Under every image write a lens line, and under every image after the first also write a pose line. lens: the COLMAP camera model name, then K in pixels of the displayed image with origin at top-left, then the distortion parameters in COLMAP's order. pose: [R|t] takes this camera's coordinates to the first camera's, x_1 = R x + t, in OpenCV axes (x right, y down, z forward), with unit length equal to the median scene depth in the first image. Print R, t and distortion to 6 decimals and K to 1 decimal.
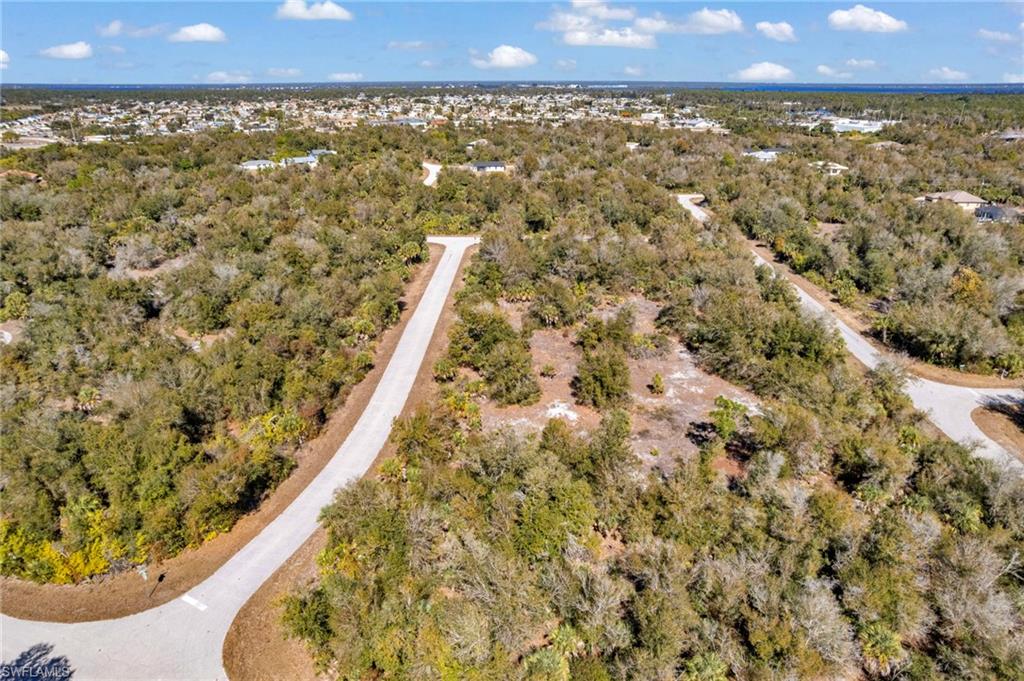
lens RADIAL K [[656.0, 0, 522.6], [0, 656.0, 353.9], [0, 0, 1]] dist [-0.076269, 0.065052]
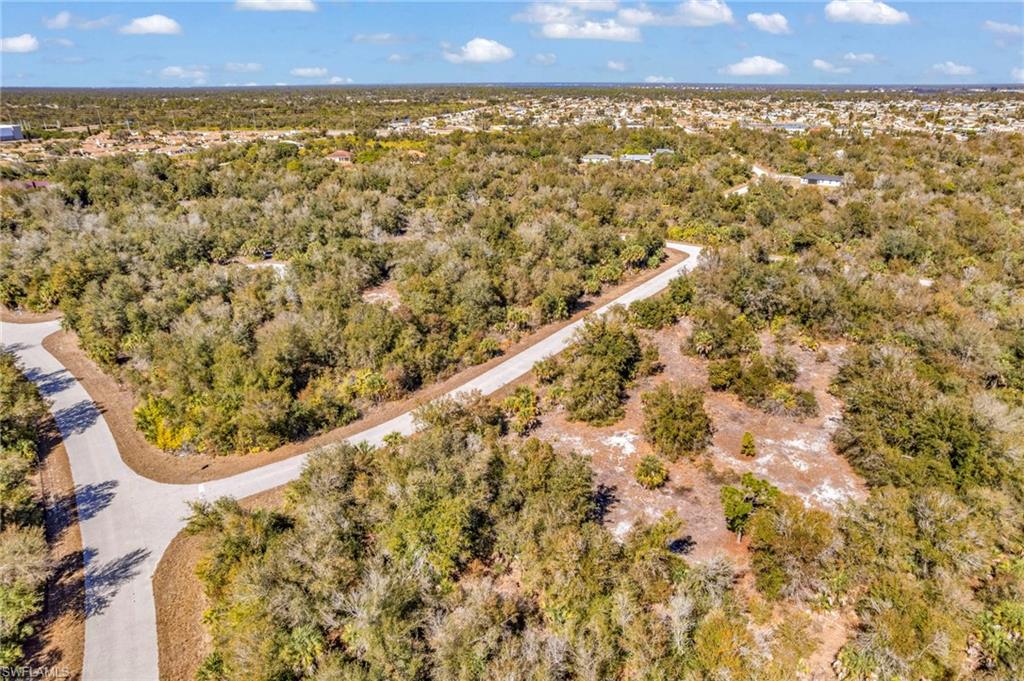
lens RADIAL K [[656.0, 0, 522.6], [0, 656.0, 353.9], [0, 0, 1]] dist [-0.076269, 0.065052]
pose [[0.832066, 0.213375, -0.511993, 0.358254], [-0.214275, 0.975043, 0.058123, -0.051616], [0.511617, 0.061345, 0.857021, 0.125981]]
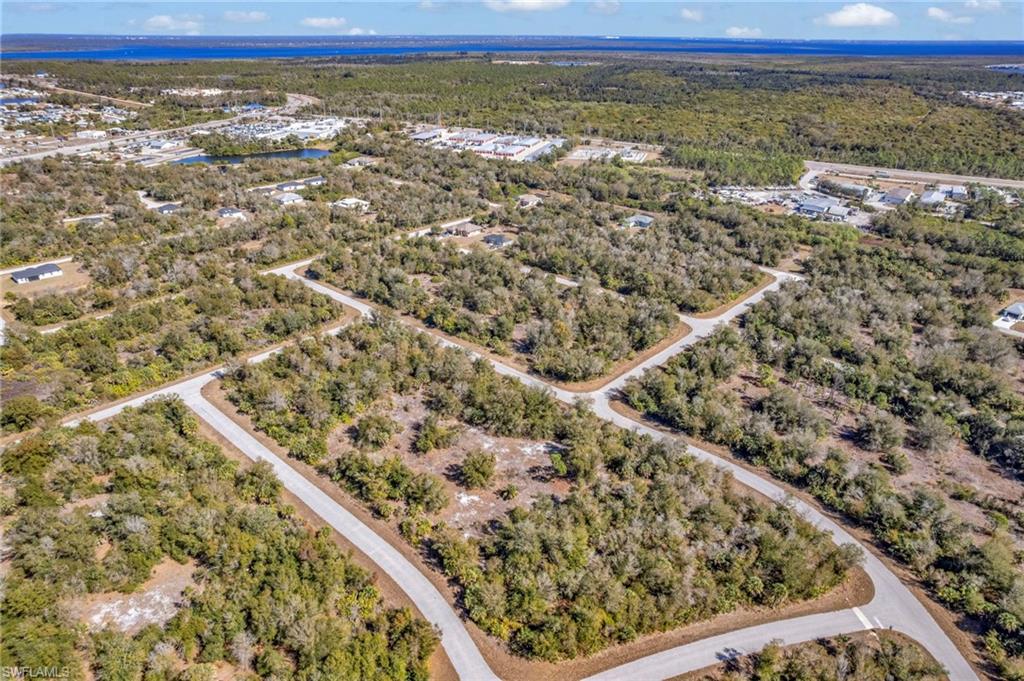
lens RADIAL K [[656.0, 0, 522.6], [0, 656.0, 353.9], [0, 0, 1]] dist [-0.076269, 0.065052]
pose [[0.659864, -0.330654, 0.674720, -0.801103], [0.285570, 0.940948, 0.181840, -0.493253], [-0.695003, 0.072691, 0.715323, -0.313335]]
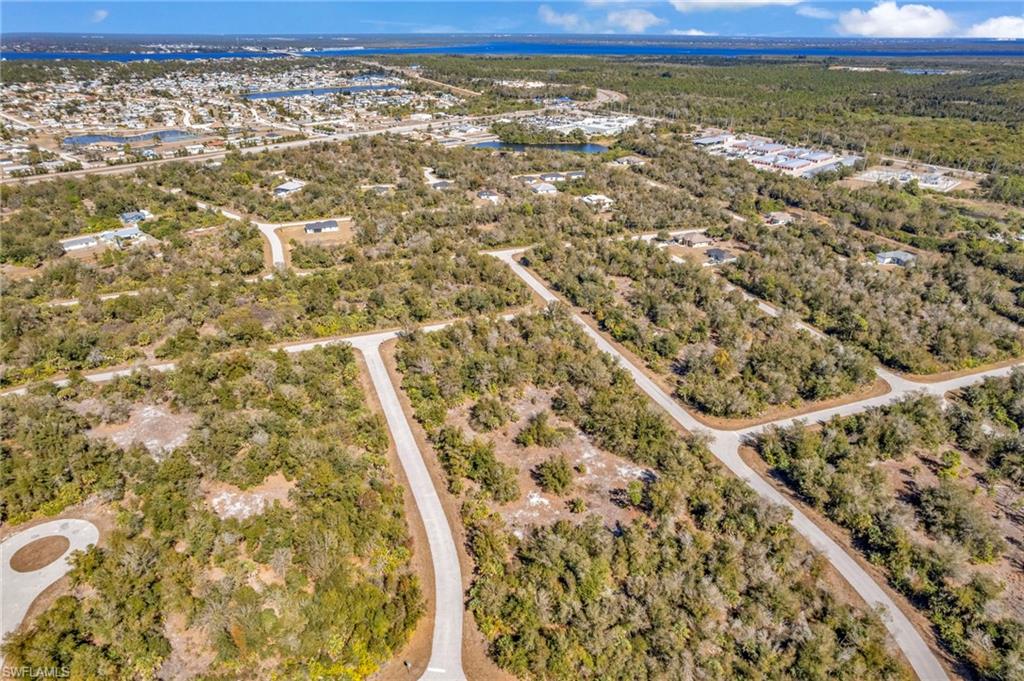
lens RADIAL K [[656.0, 0, 522.6], [0, 656.0, 353.9], [0, 0, 1]] dist [-0.076269, 0.065052]
pose [[0.929536, -0.160338, 0.332047, -0.447184], [0.137747, 0.986310, 0.090656, -0.414848], [-0.342037, -0.038529, 0.938896, -0.532572]]
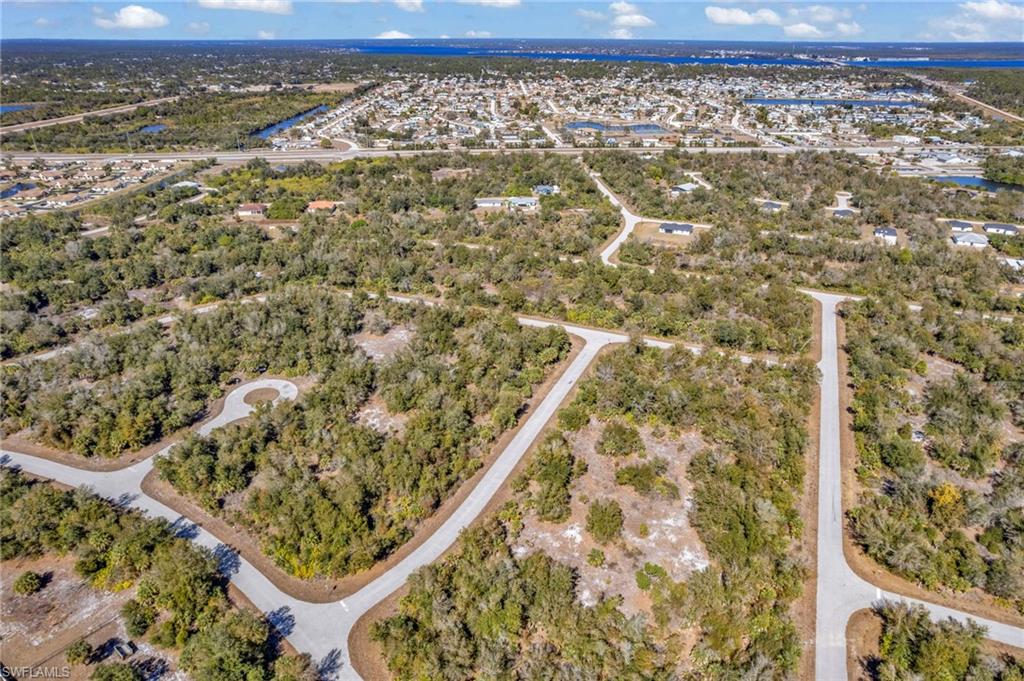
lens RADIAL K [[656.0, 0, 522.6], [0, 656.0, 353.9], [0, 0, 1]] dist [-0.076269, 0.065052]
pose [[0.926717, 0.168915, -0.335653, 0.373128], [-0.148899, 0.985218, 0.084706, -0.425831], [0.345000, -0.028520, 0.938169, -0.481159]]
